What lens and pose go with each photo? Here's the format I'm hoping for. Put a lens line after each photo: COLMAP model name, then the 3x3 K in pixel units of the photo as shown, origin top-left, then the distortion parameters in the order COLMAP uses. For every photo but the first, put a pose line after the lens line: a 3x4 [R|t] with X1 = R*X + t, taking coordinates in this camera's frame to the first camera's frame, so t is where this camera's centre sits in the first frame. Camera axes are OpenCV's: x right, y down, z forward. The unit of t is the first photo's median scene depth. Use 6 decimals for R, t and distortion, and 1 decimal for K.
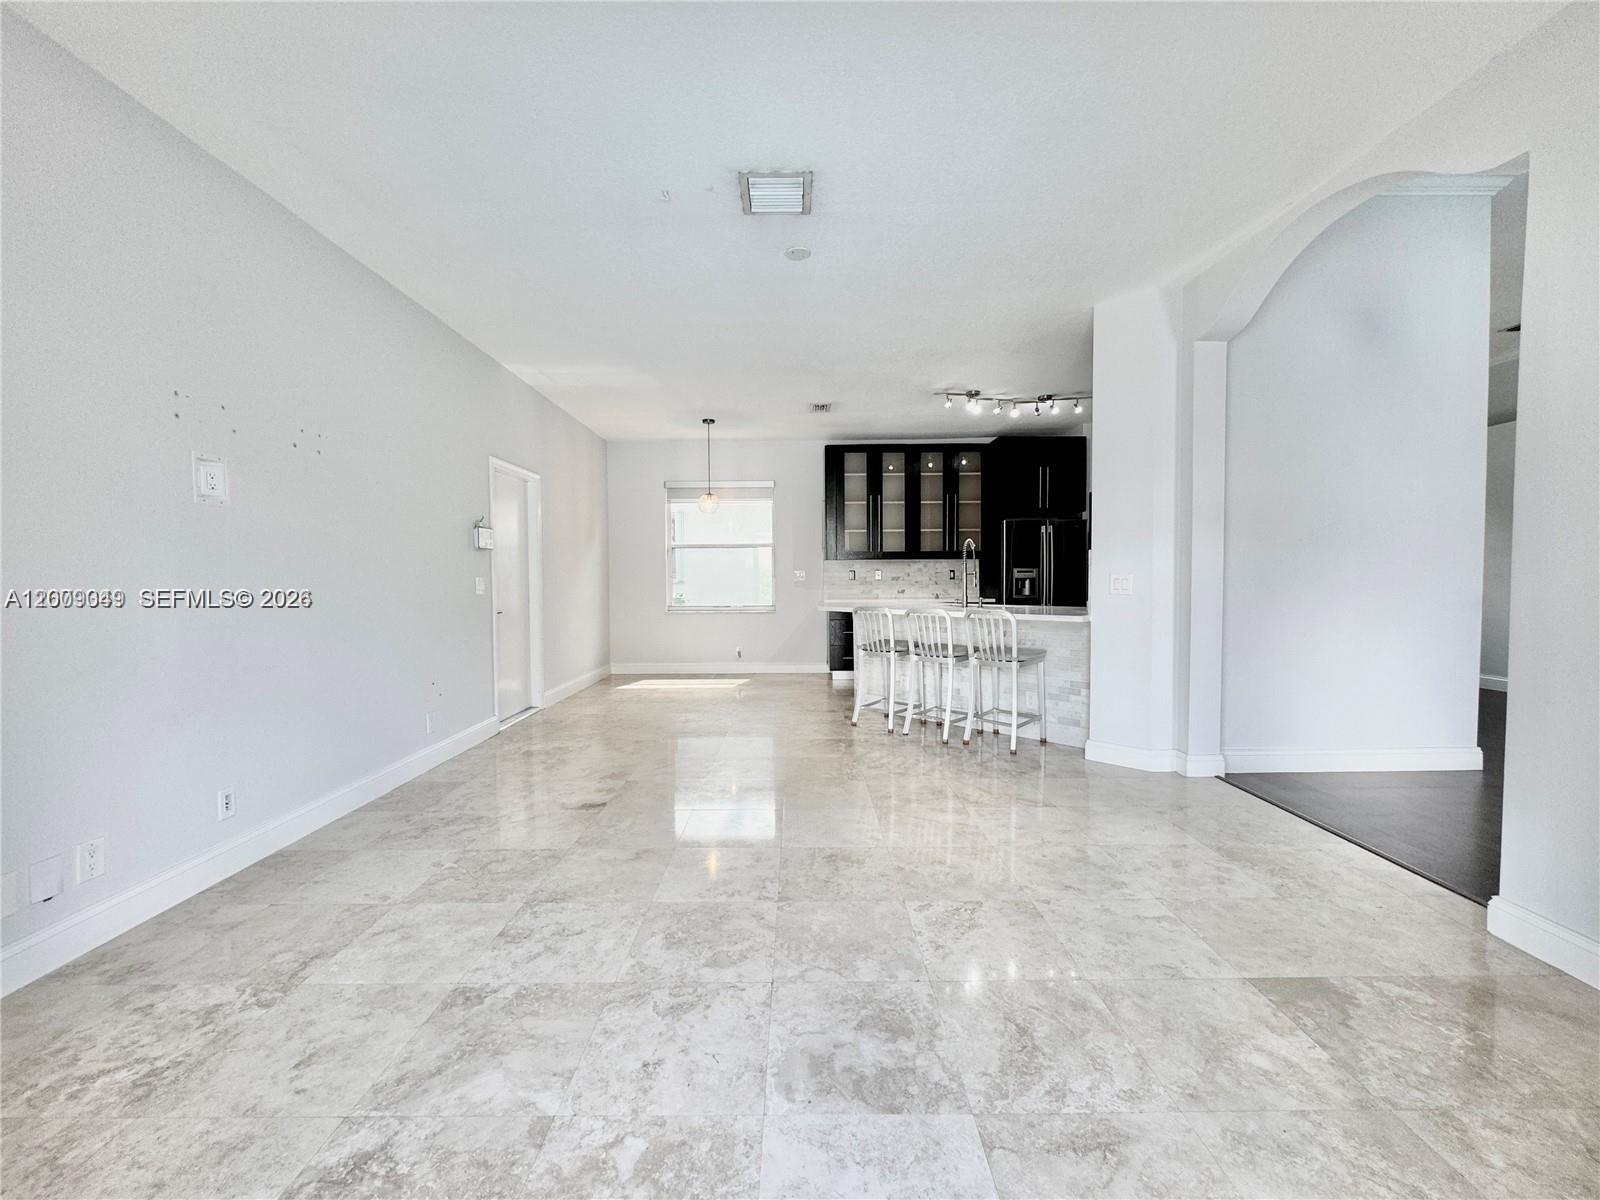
lens RADIAL K [[641.3, 0, 800.0], [0, 641.3, 600.0], [0, 0, 1]] dist [-0.003143, -0.000201]
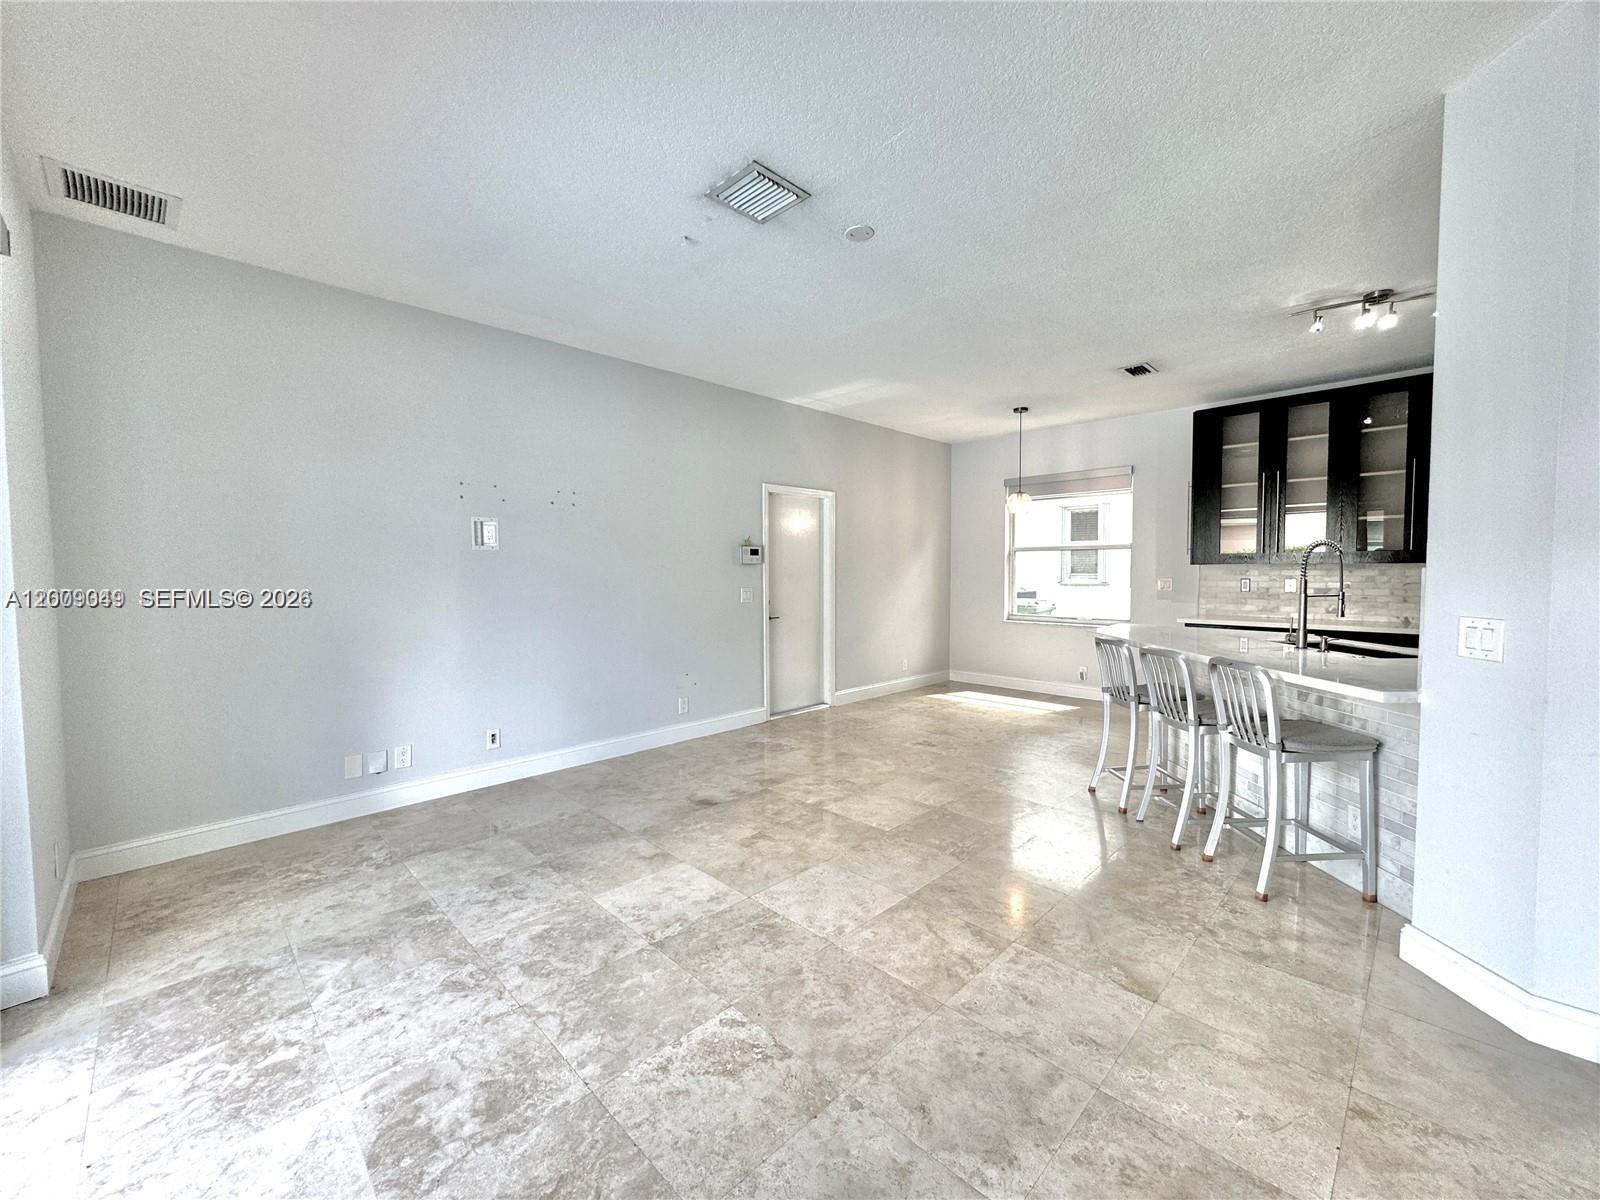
lens RADIAL K [[641.3, 0, 800.0], [0, 641.3, 600.0], [0, 0, 1]] dist [-0.003143, -0.000201]
pose [[0.703837, 0.035507, -0.709473, 0.694027], [-0.025995, 0.999368, 0.024227, -0.076257], [0.709885, 0.001391, 0.704316, 0.401618]]
